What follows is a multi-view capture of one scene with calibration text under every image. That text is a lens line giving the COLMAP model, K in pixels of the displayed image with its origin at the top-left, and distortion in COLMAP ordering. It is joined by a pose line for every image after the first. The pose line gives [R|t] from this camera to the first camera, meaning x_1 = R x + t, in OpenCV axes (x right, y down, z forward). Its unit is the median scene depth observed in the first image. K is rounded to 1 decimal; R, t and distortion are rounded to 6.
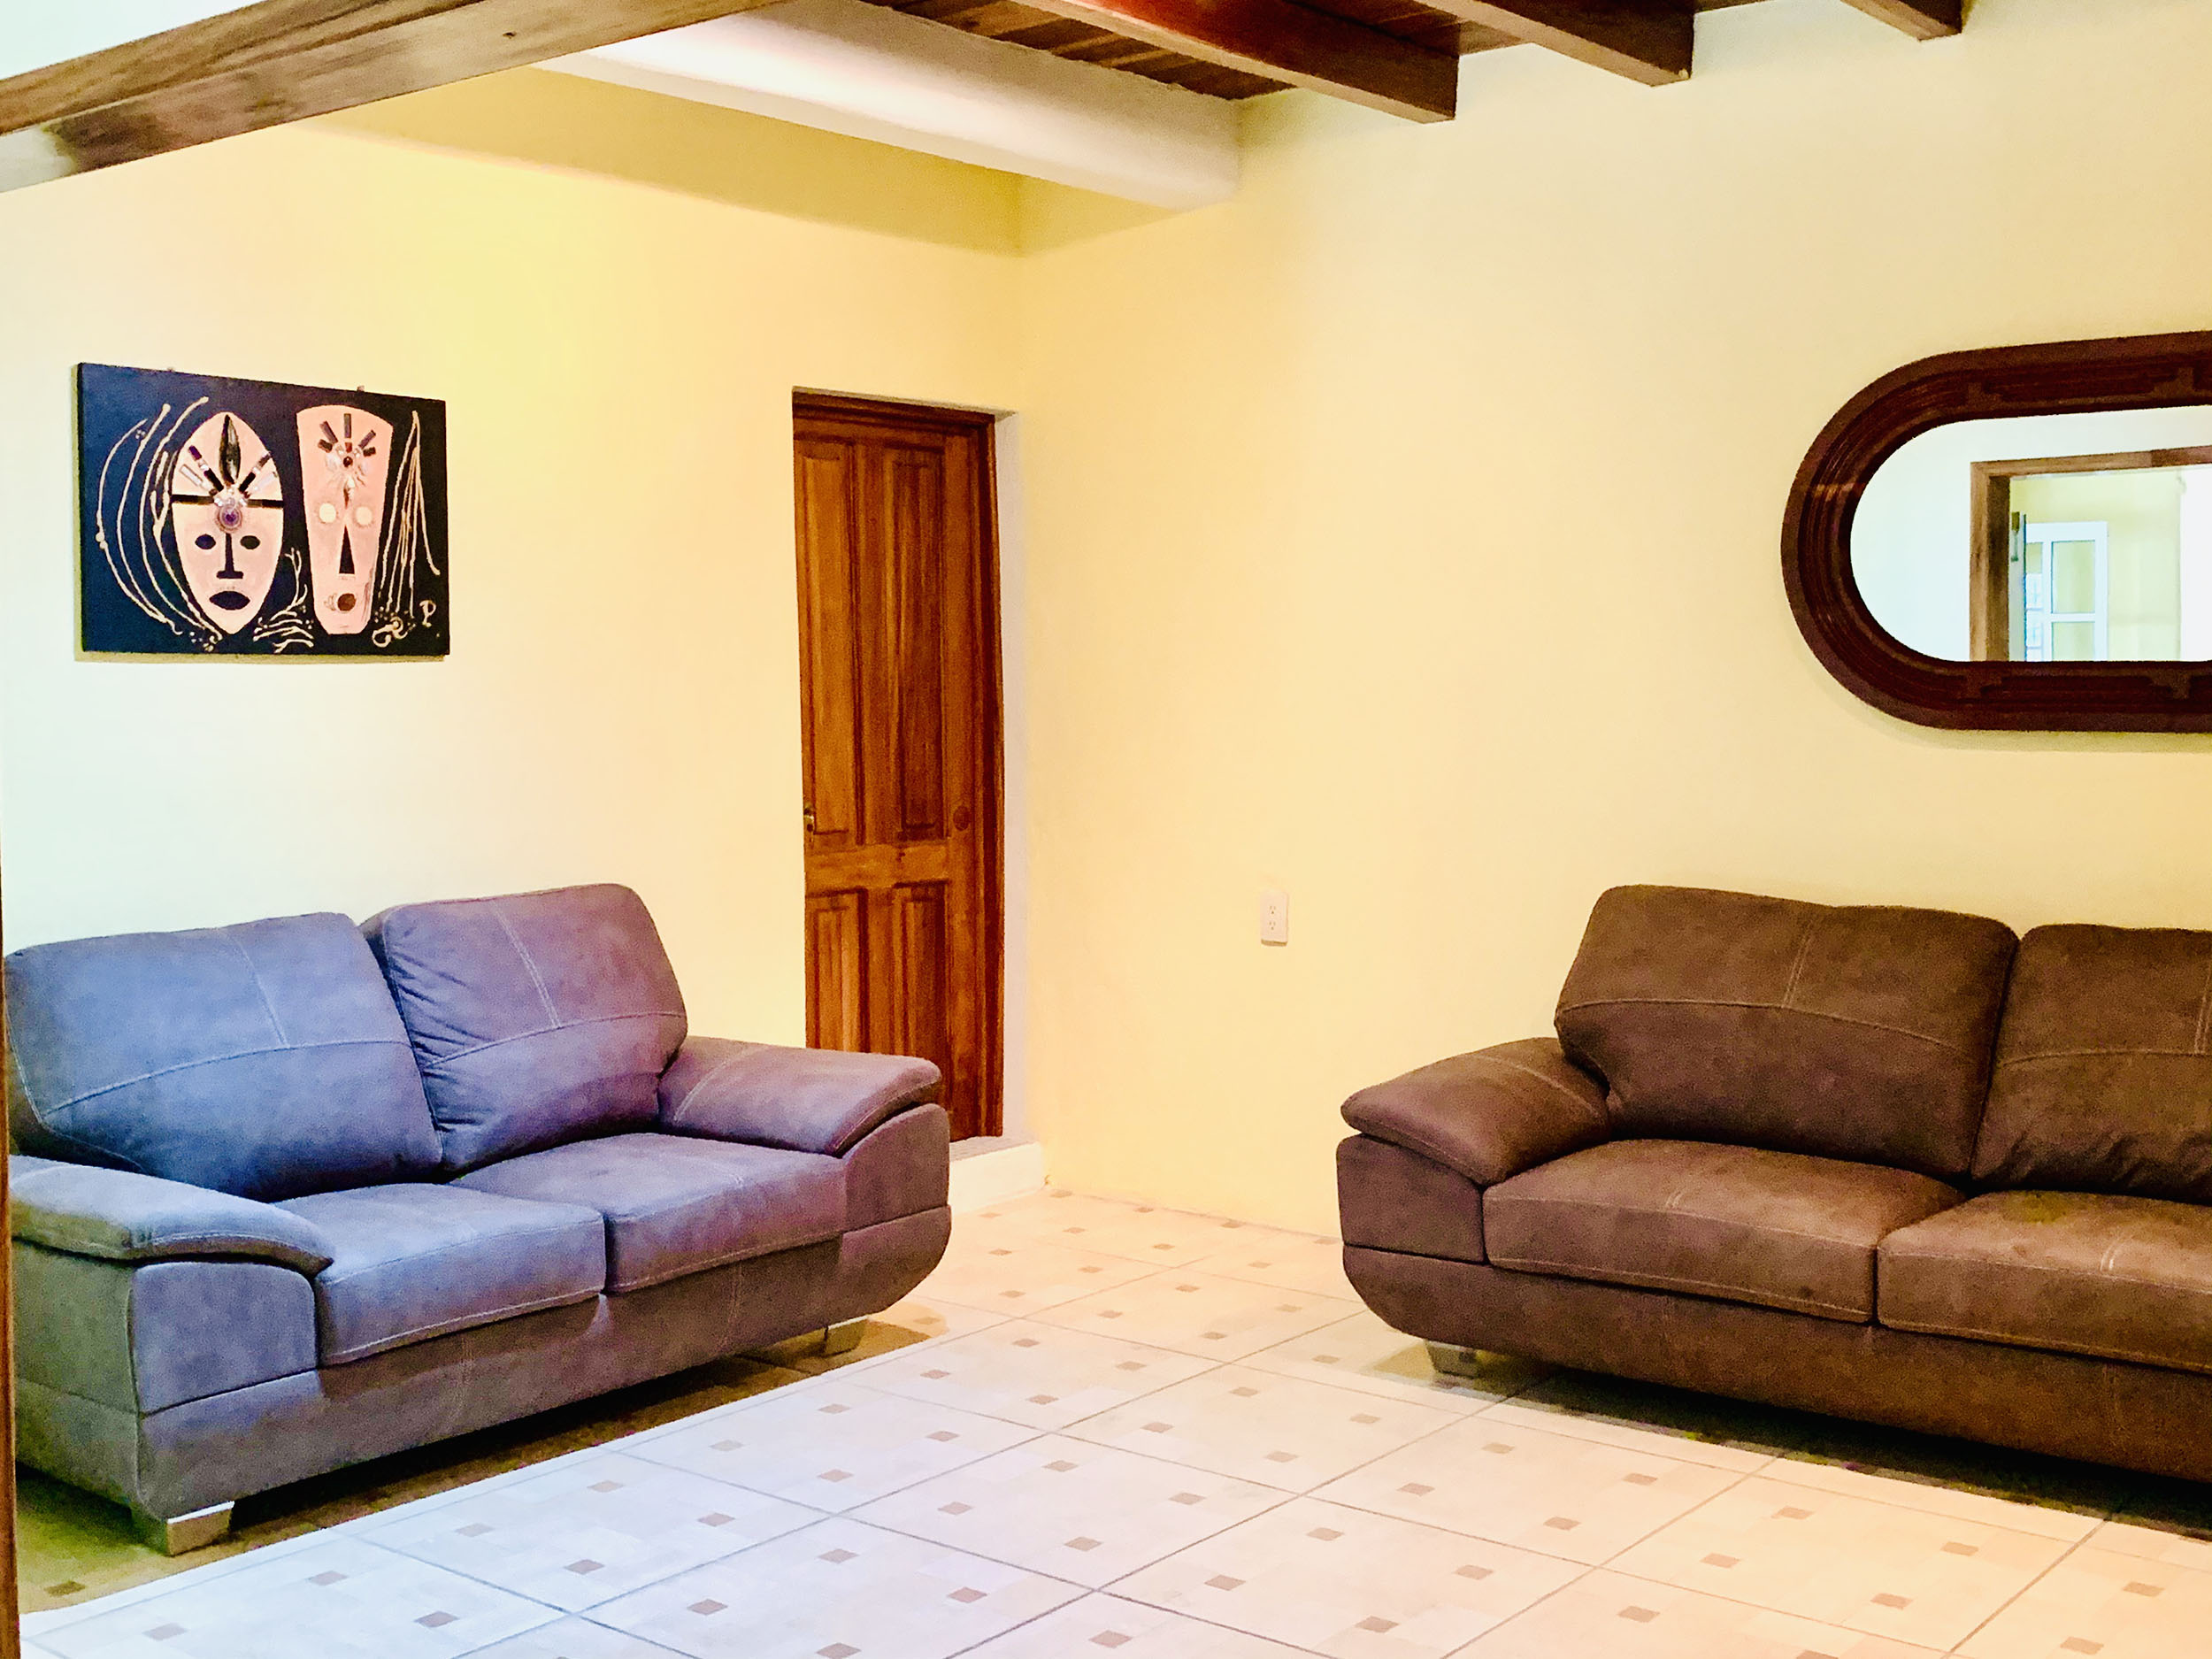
lens RADIAL K [[2501.9, 0, 1096.0], [0, 2501.9, 830.2], [0, 0, 1]] dist [0.059946, 0.000000]
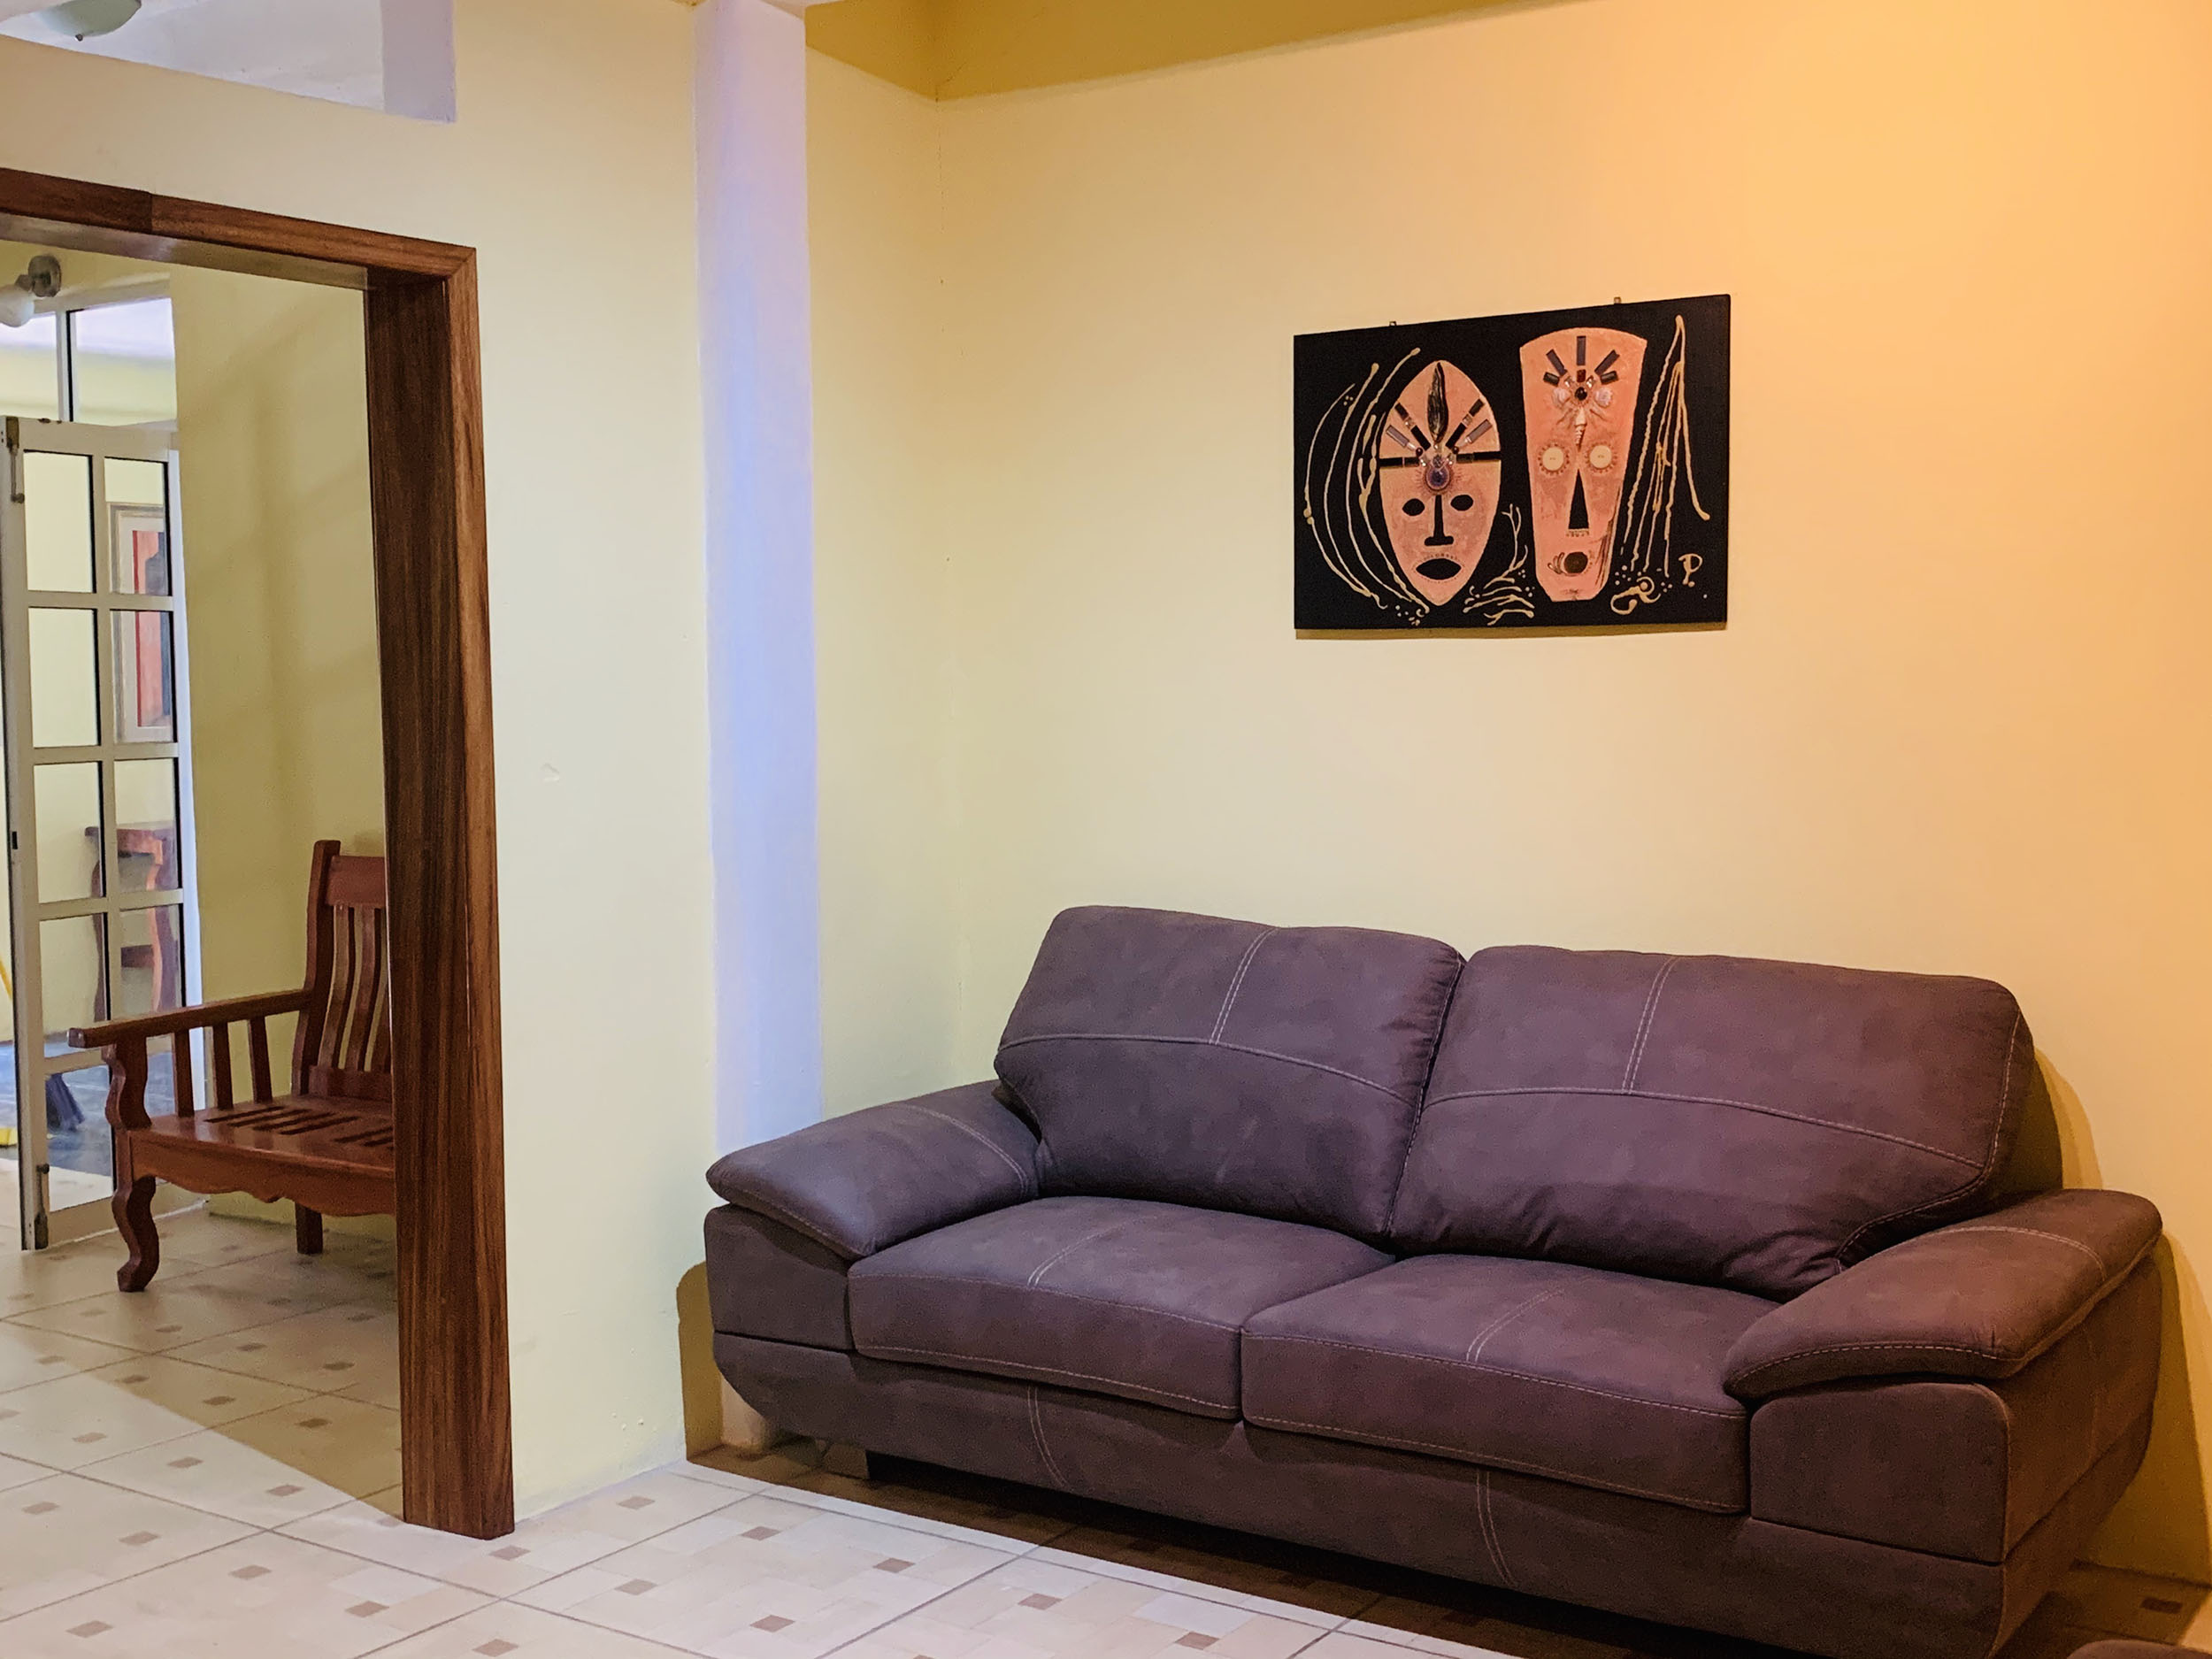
lens RADIAL K [[2501.9, 0, 1092.1], [0, 2501.9, 823.4], [0, 0, 1]] dist [0.059946, 0.000000]
pose [[0.085300, 0.063509, -0.994329, 0.530443], [-0.051618, 0.996908, 0.059245, -0.045629], [0.995017, 0.046272, 0.088314, 0.777749]]
